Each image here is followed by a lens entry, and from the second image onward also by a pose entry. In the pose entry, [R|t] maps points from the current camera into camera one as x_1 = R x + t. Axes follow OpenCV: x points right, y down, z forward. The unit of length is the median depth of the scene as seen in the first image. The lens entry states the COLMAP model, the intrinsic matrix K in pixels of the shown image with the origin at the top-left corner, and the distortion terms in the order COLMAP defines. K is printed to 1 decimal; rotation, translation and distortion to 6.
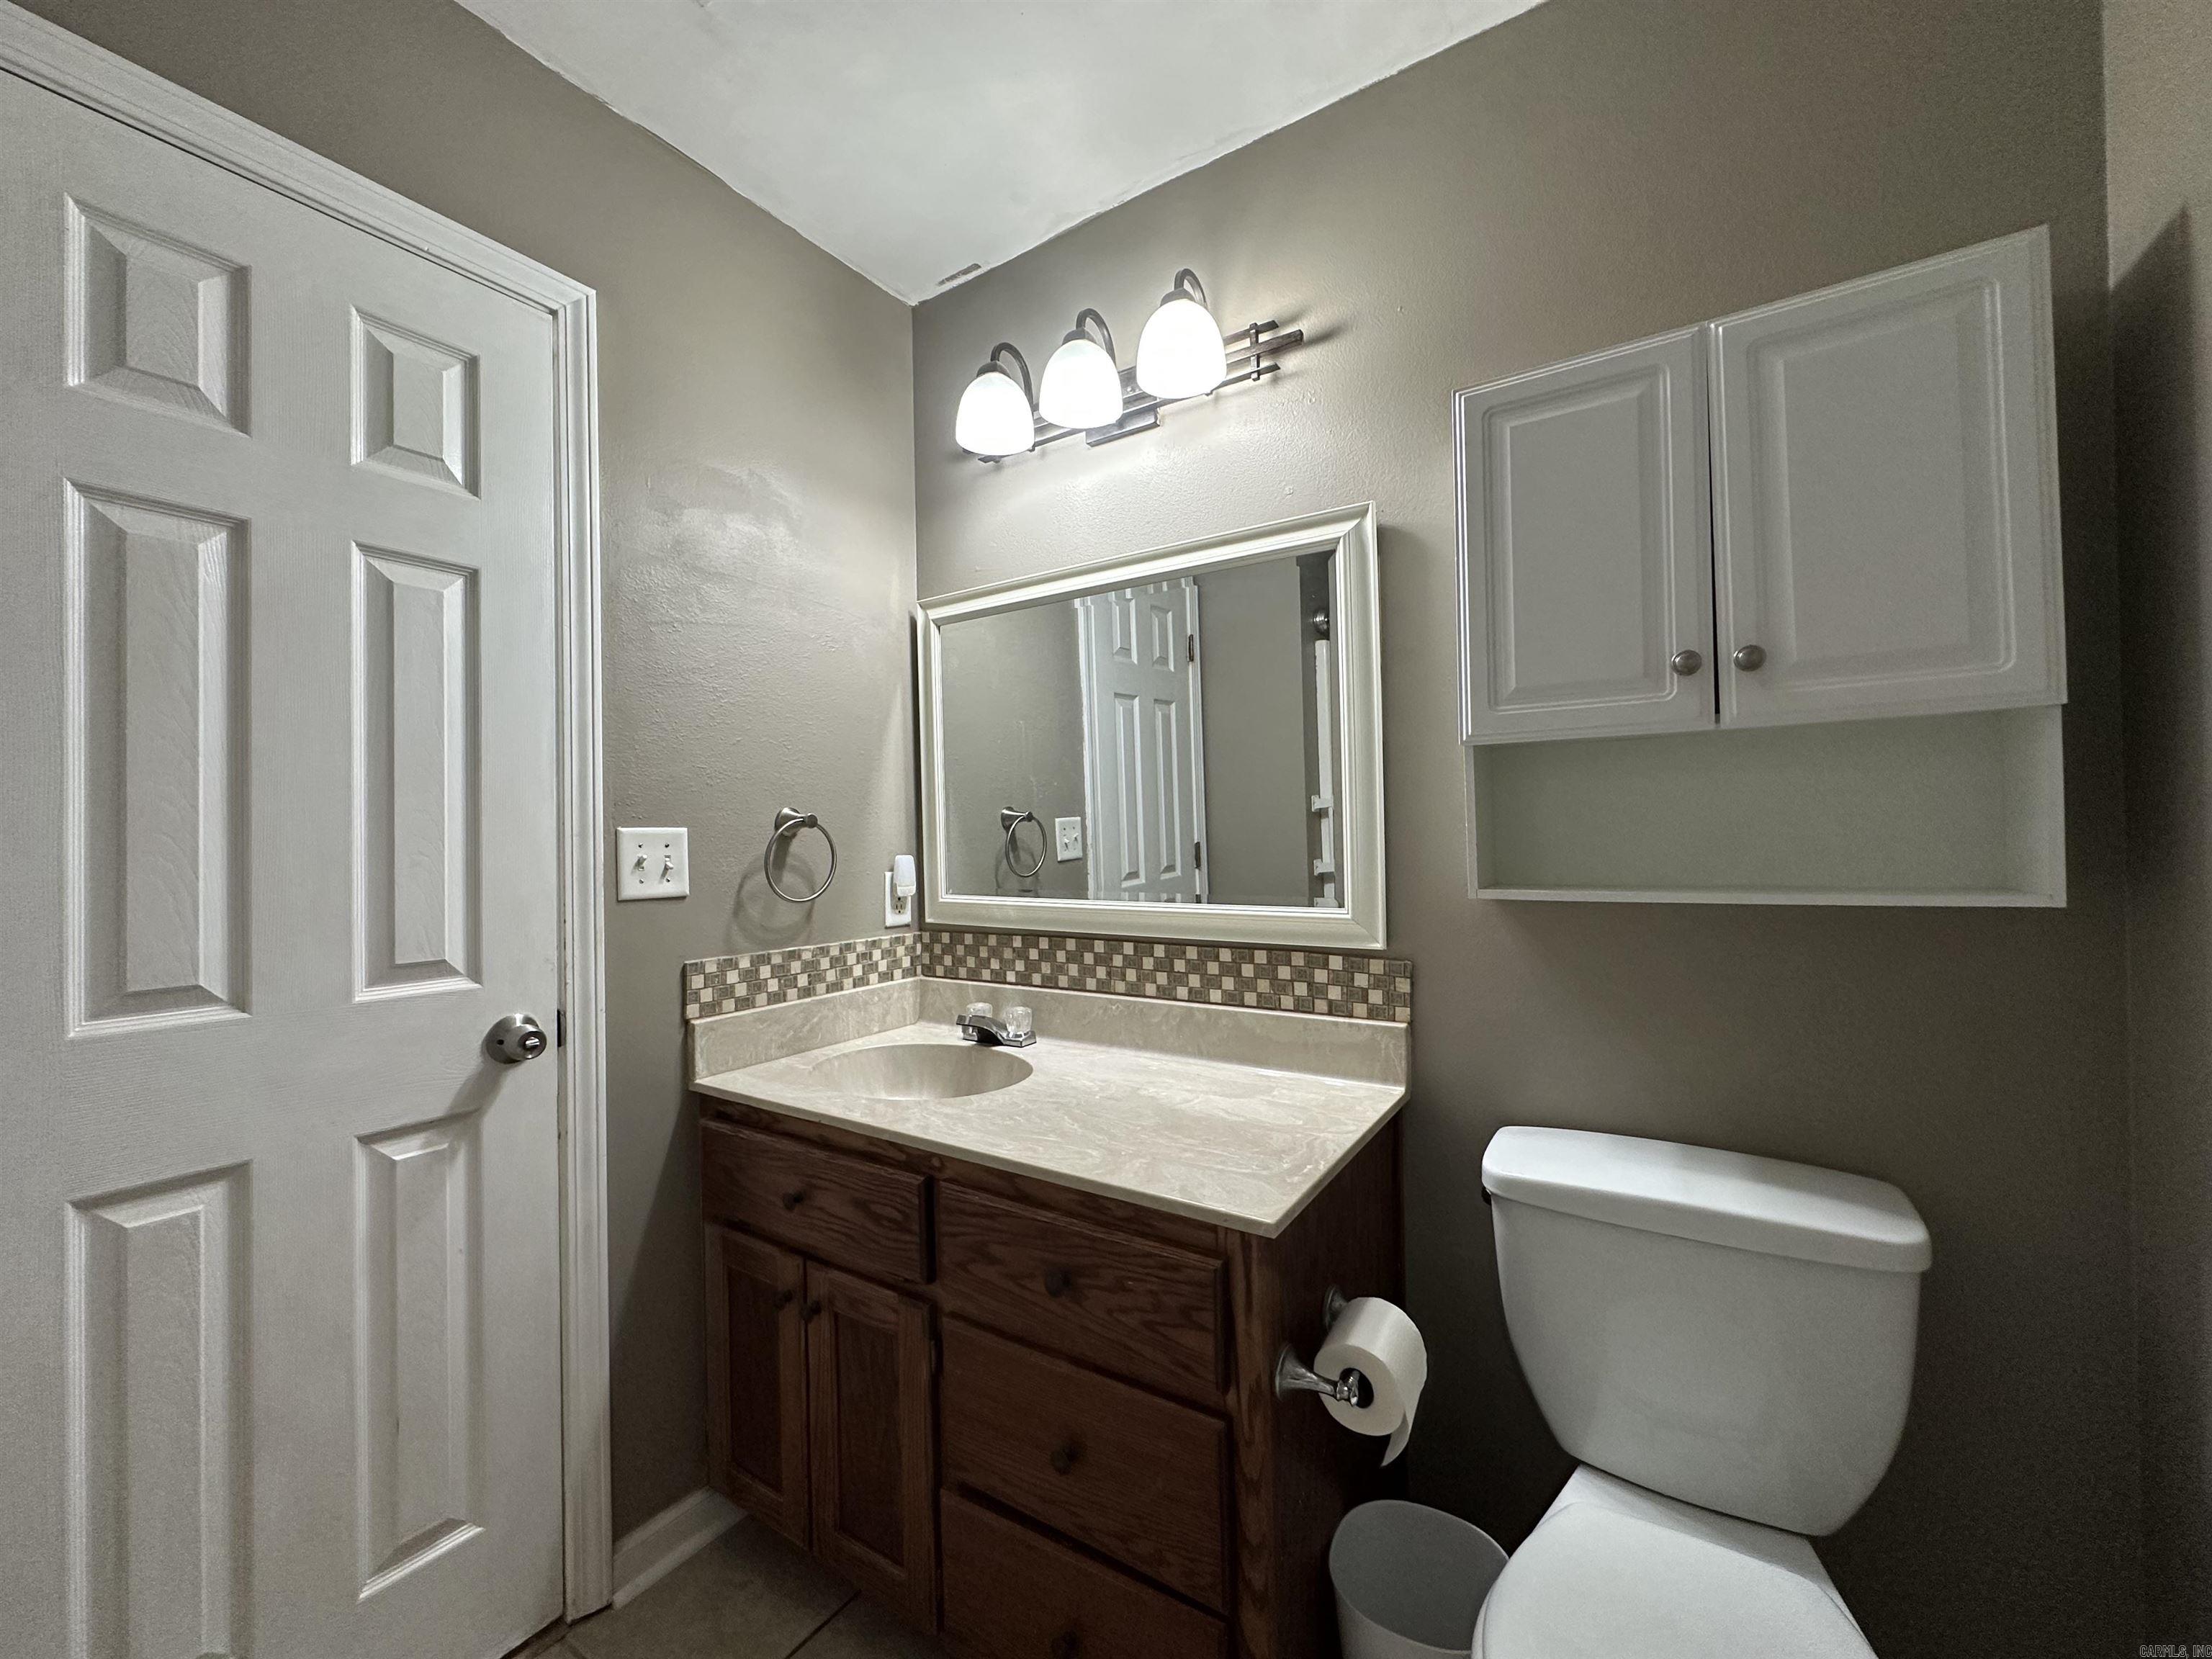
lens RADIAL K [[883.2, 0, 1108.4], [0, 883.2, 822.5], [0, 0, 1]] dist [-0.002608, -0.000025]
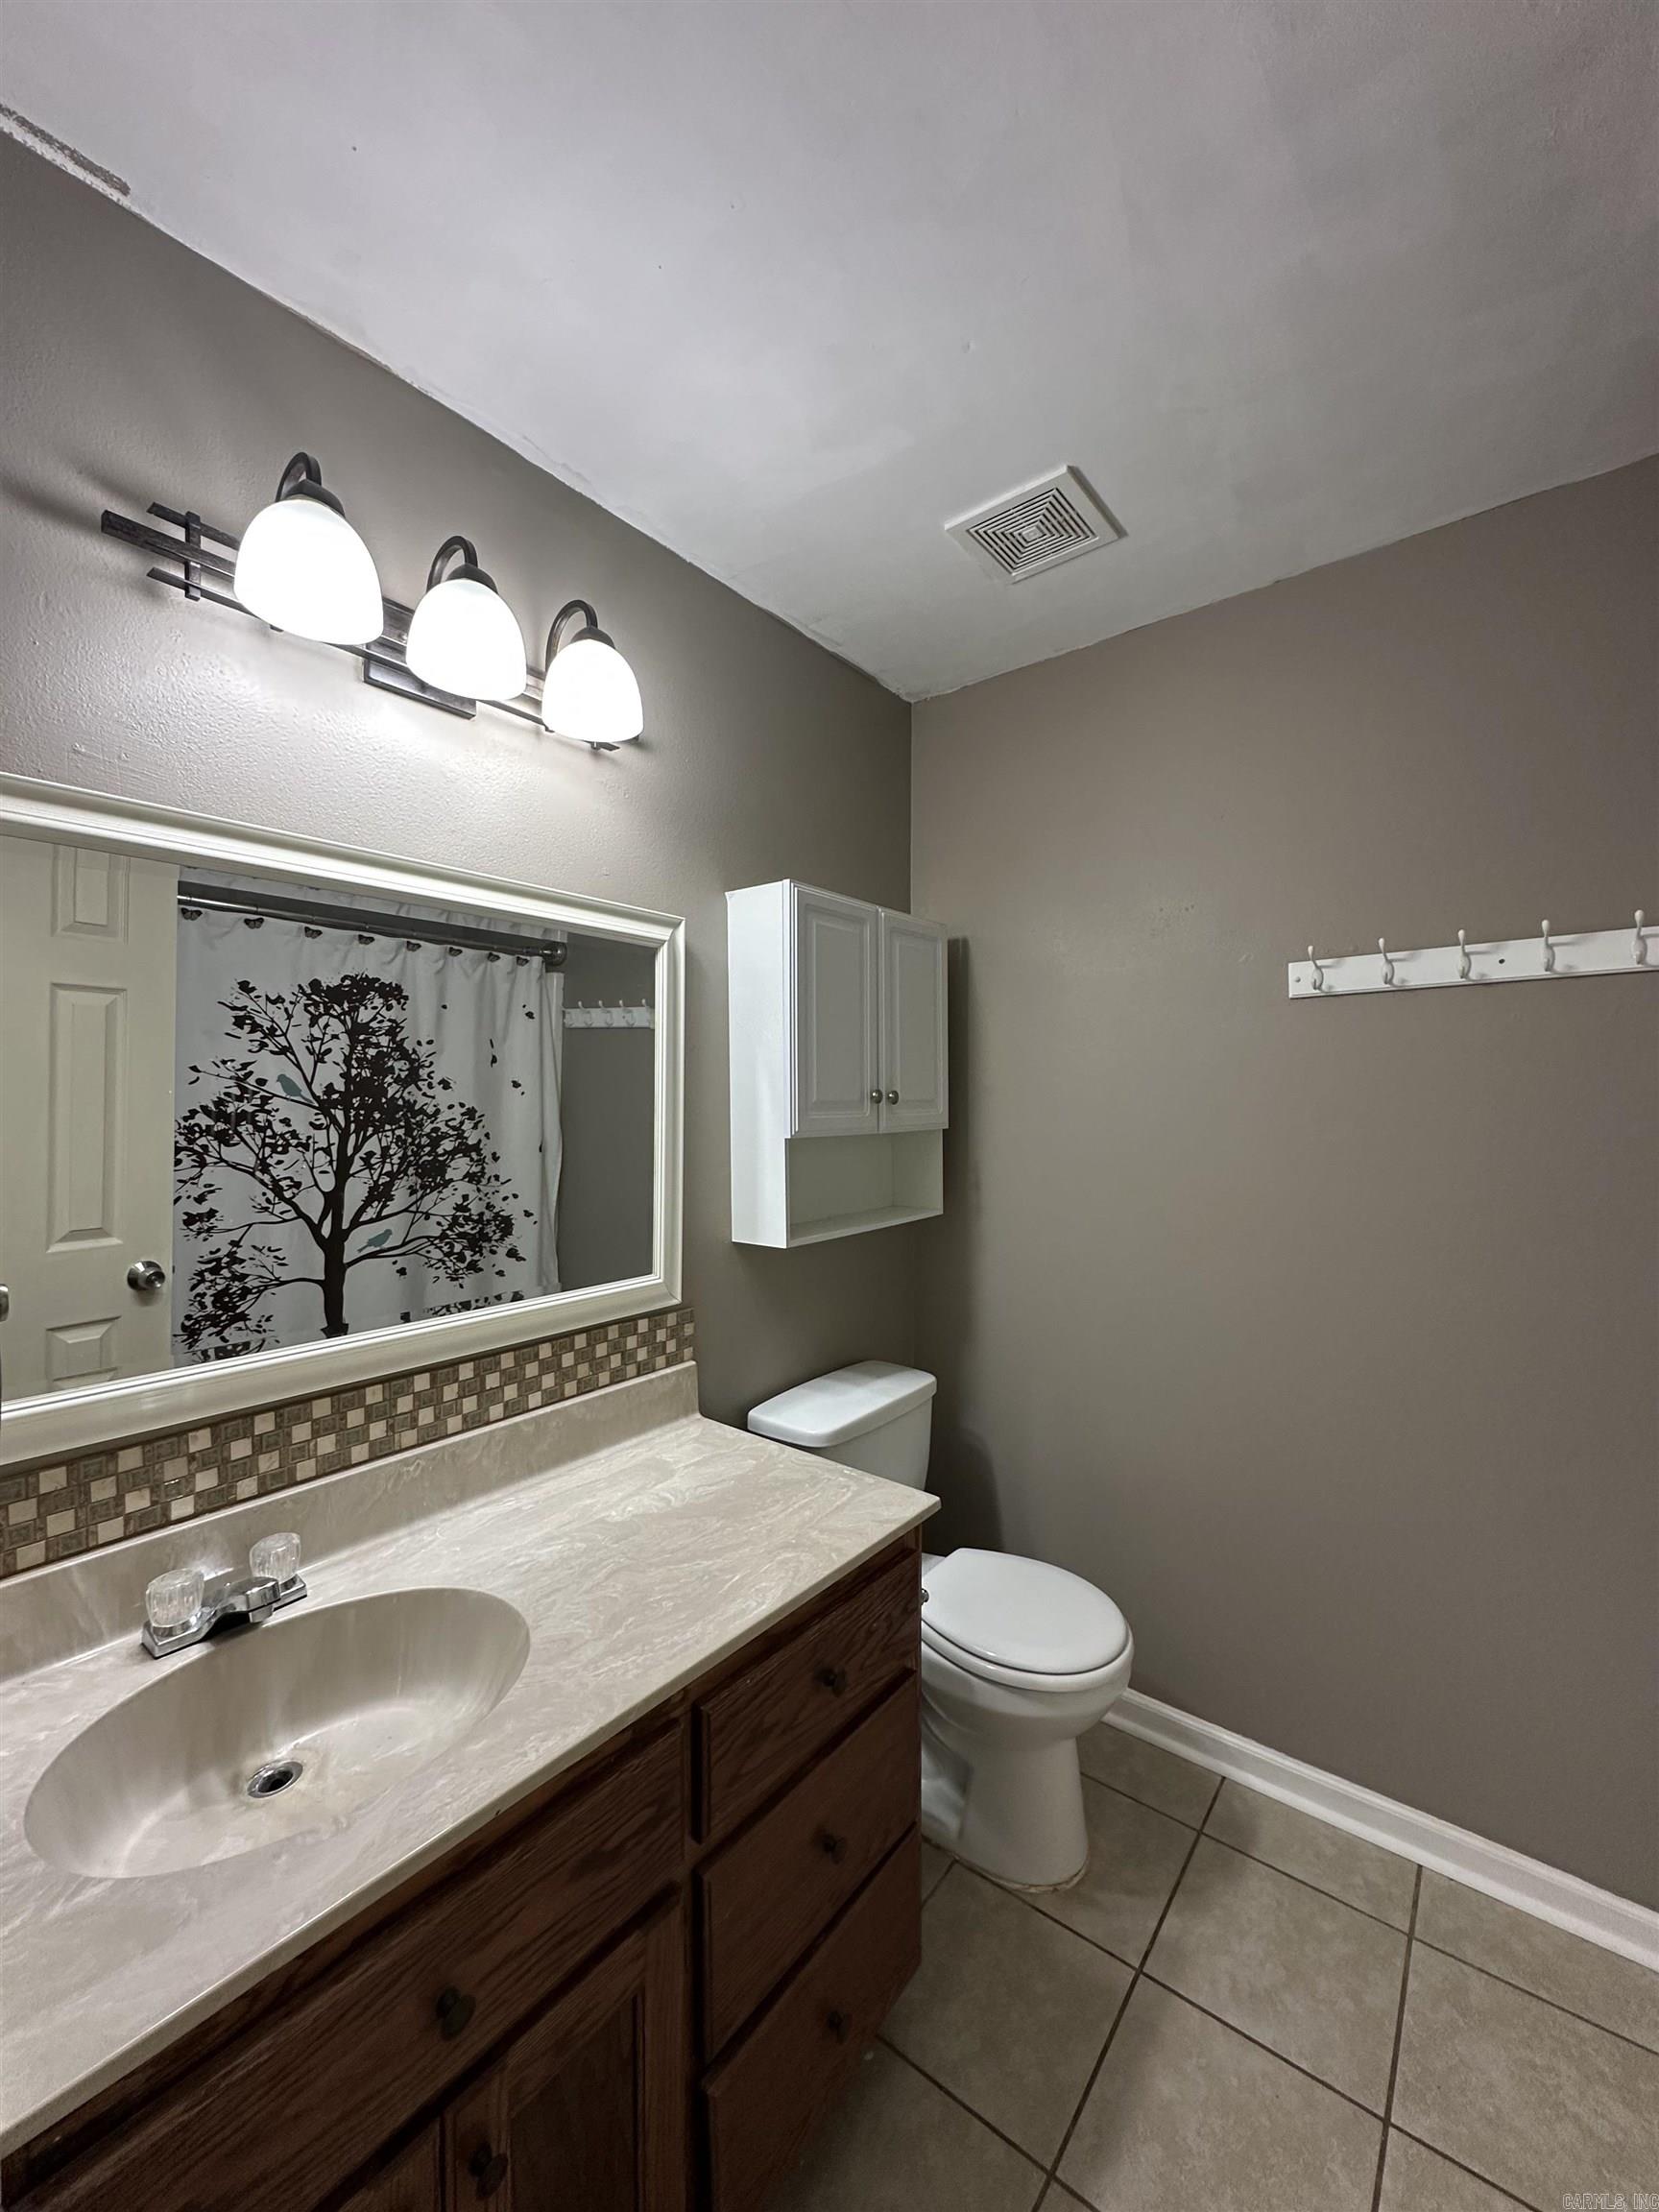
lens RADIAL K [[883.2, 0, 815.4], [0, 883.2, 1103.0], [0, 0, 1]] dist [-0.002608, -0.000025]
pose [[0.096422, 0.012359, 0.995264, -0.835689], [-0.010014, 0.999884, -0.011446, -0.109046], [-0.995290, -0.008863, 0.096535, 0.710063]]
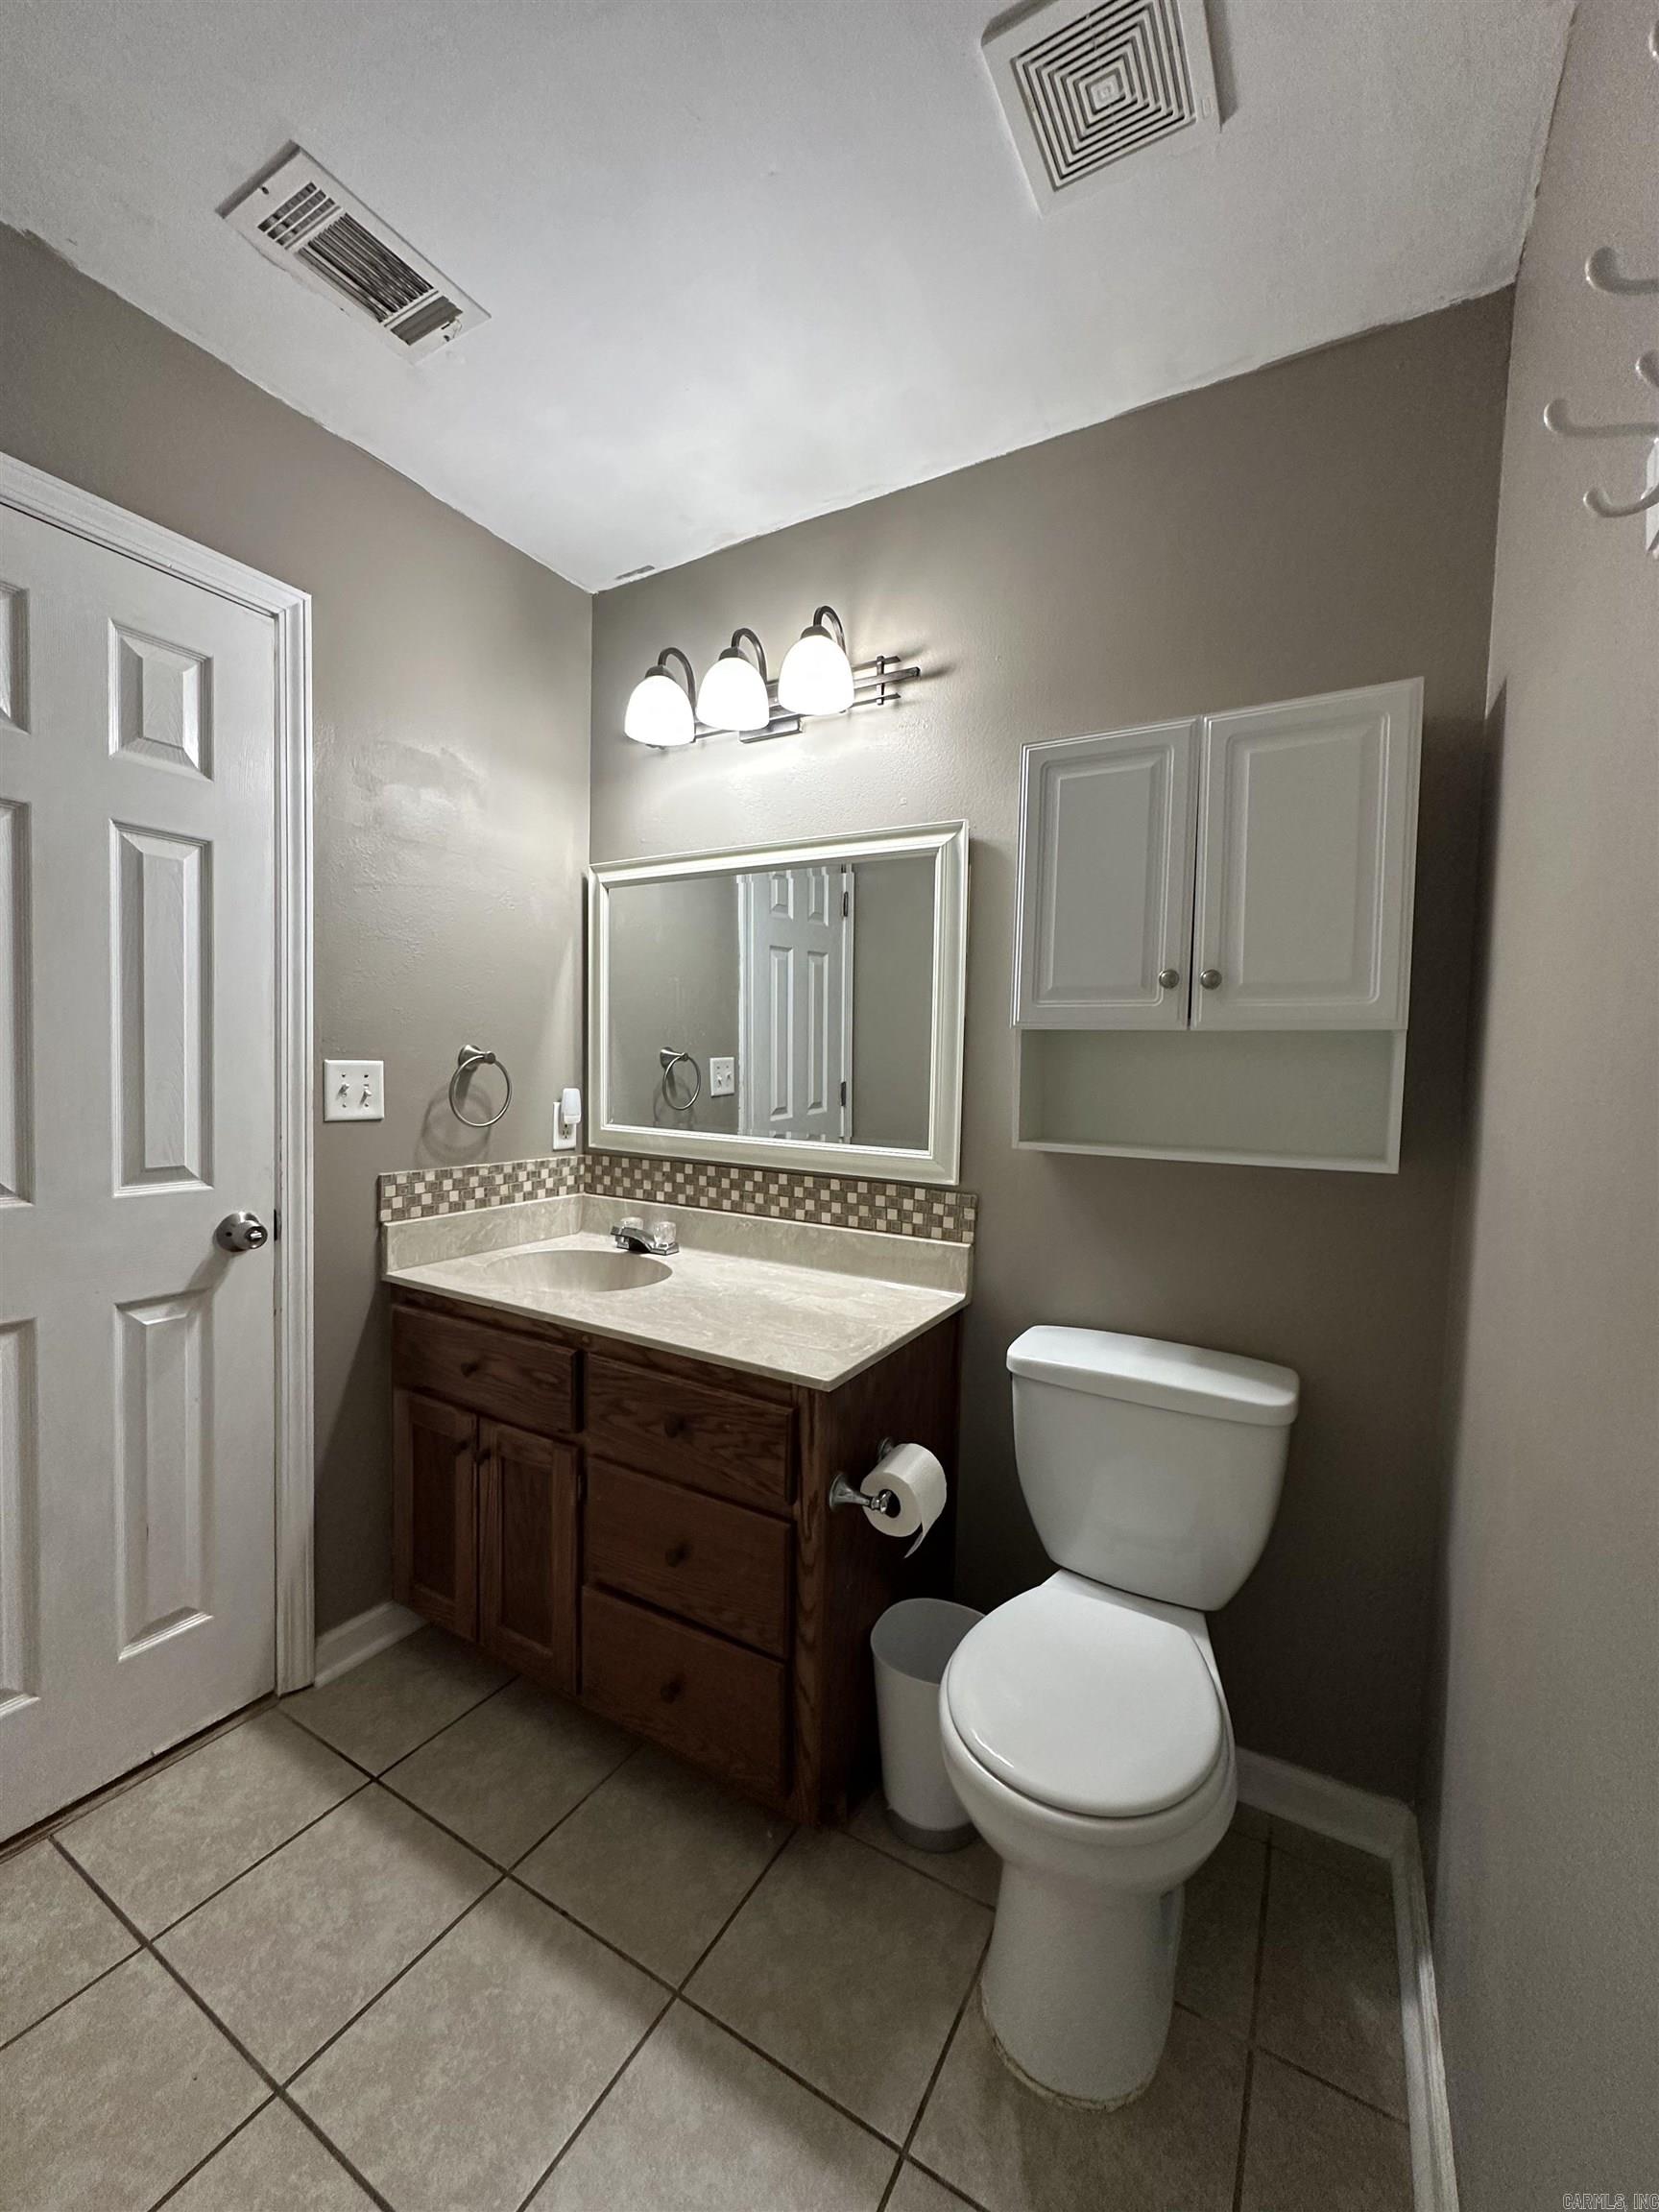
lens RADIAL K [[883.2, 0, 833.3], [0, 883.2, 1100.1], [0, 0, 1]] dist [-0.002608, -0.000025]
pose [[0.997784, 0.041241, 0.052217, 0.068838], [-0.044244, 0.997352, 0.057722, -0.040024], [-0.049698, -0.059905, 0.996966, -0.226706]]
